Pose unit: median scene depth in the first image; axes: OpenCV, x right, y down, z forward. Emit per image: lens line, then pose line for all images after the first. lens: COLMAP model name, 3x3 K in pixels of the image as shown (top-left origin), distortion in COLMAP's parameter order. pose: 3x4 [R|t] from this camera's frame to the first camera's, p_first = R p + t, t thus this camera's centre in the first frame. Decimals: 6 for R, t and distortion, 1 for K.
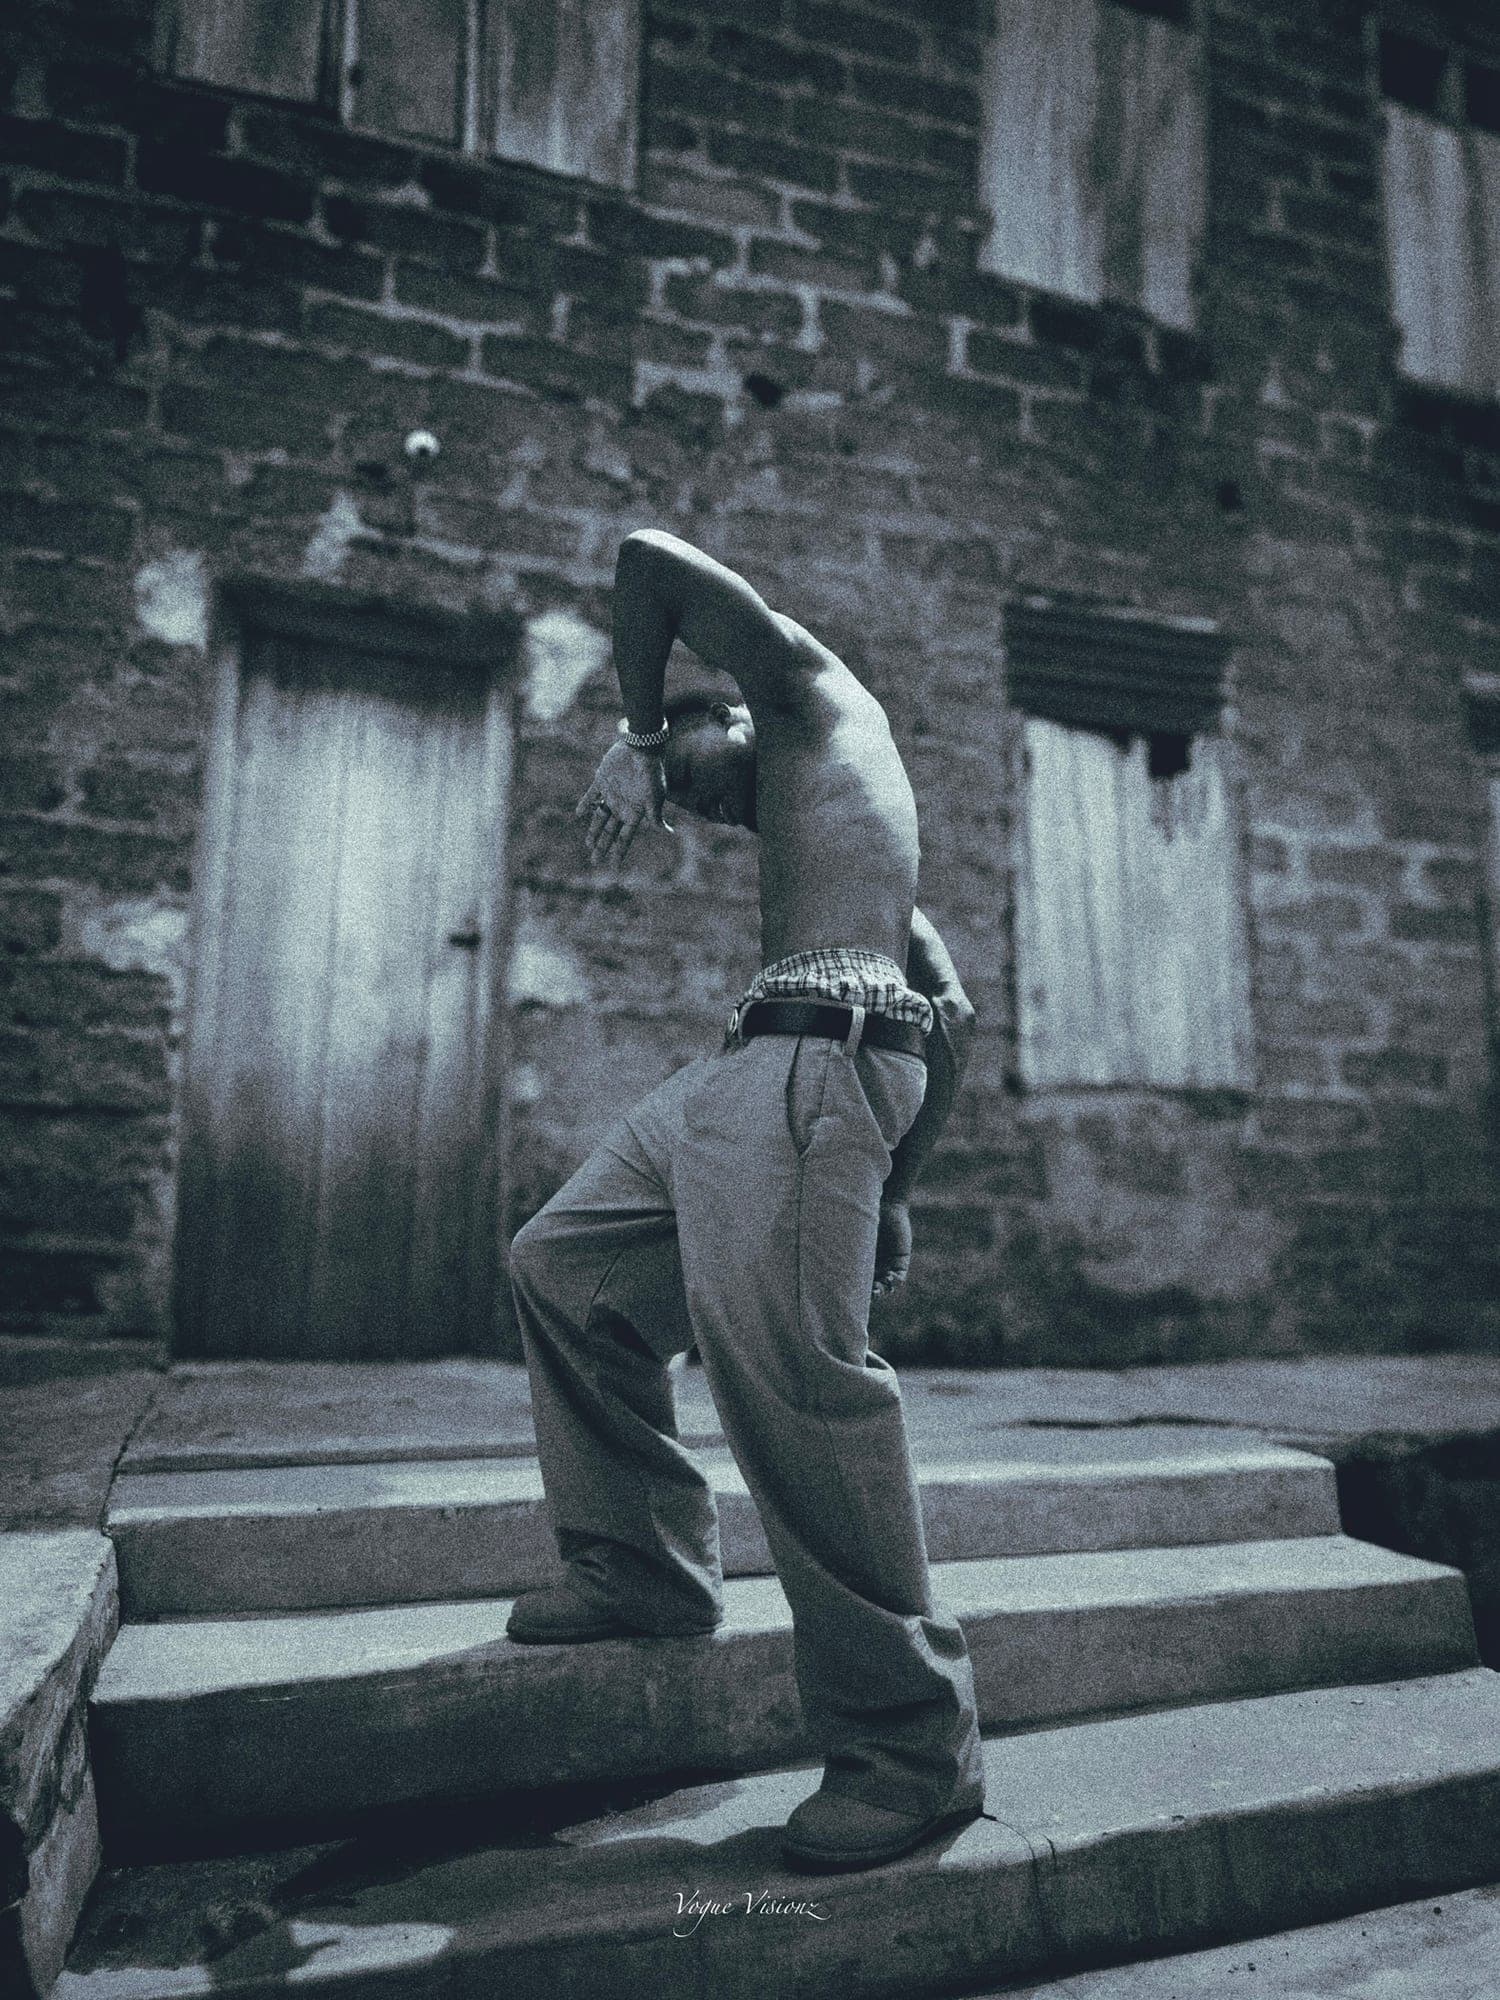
lens RADIAL K [[1566.6, 0, 751.7], [0, 1566.6, 1002.3], [0, 0, 1]] dist [-0.005405, 0.021115]
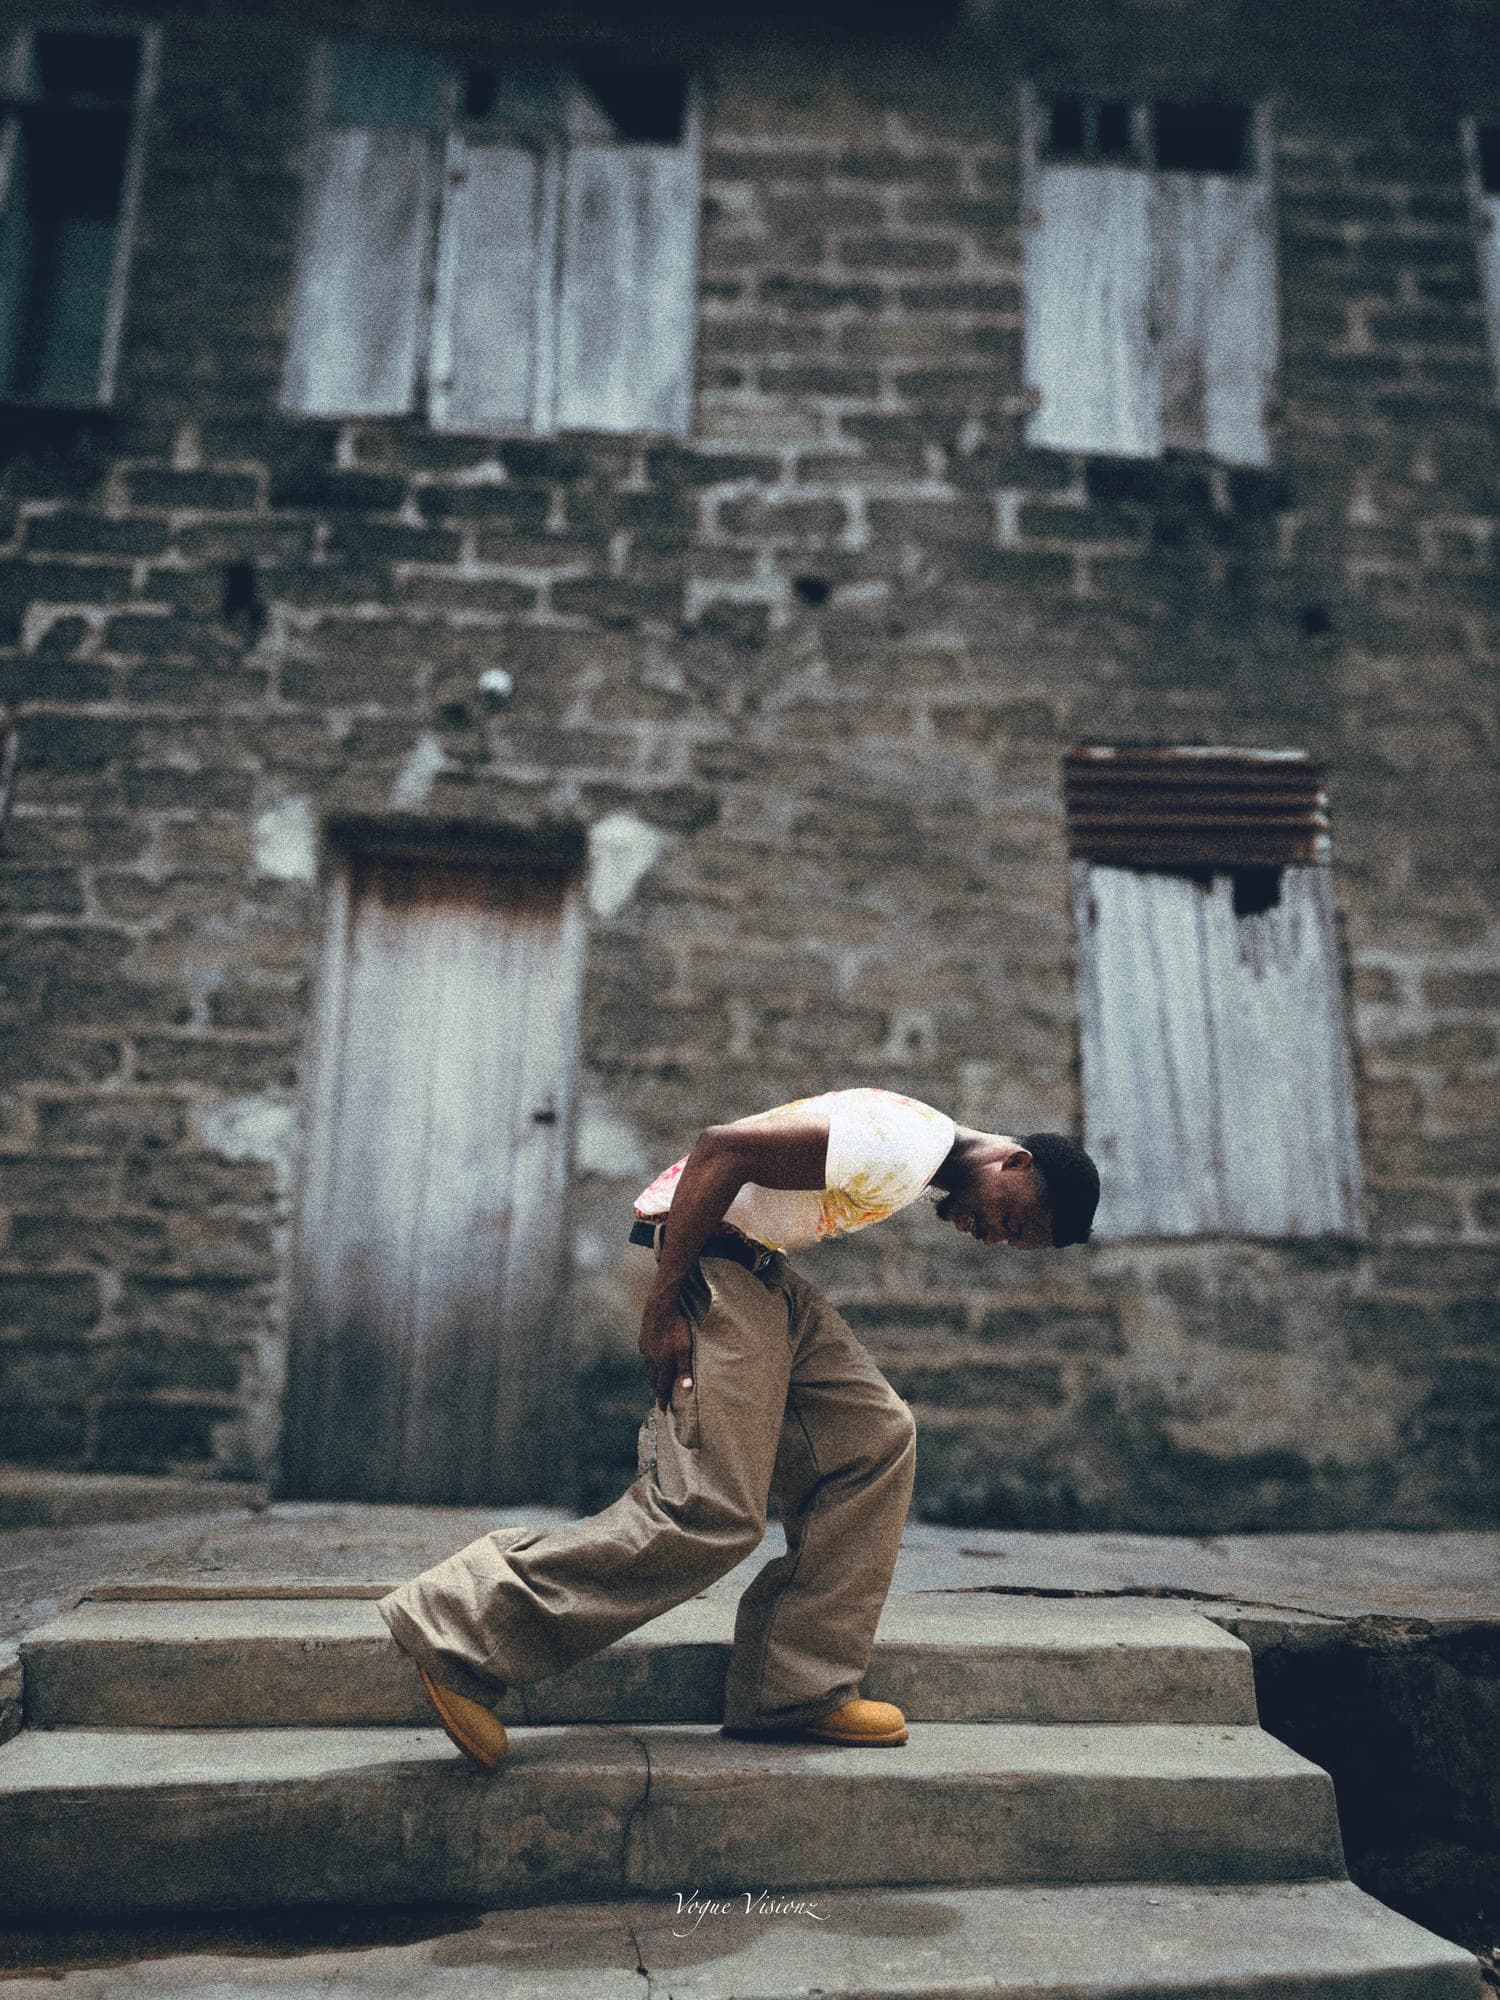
lens RADIAL K [[1566.6, 0, 752.9], [0, 1566.6, 995.4], [0, 0, 1]] dist [-0.005405, 0.021115]
pose [[0.957535, -0.065557, -0.280767, 0.265218], [0.039049, 0.994322, -0.098991, -0.009763], [0.285662, 0.083823, 0.954657, -0.014883]]
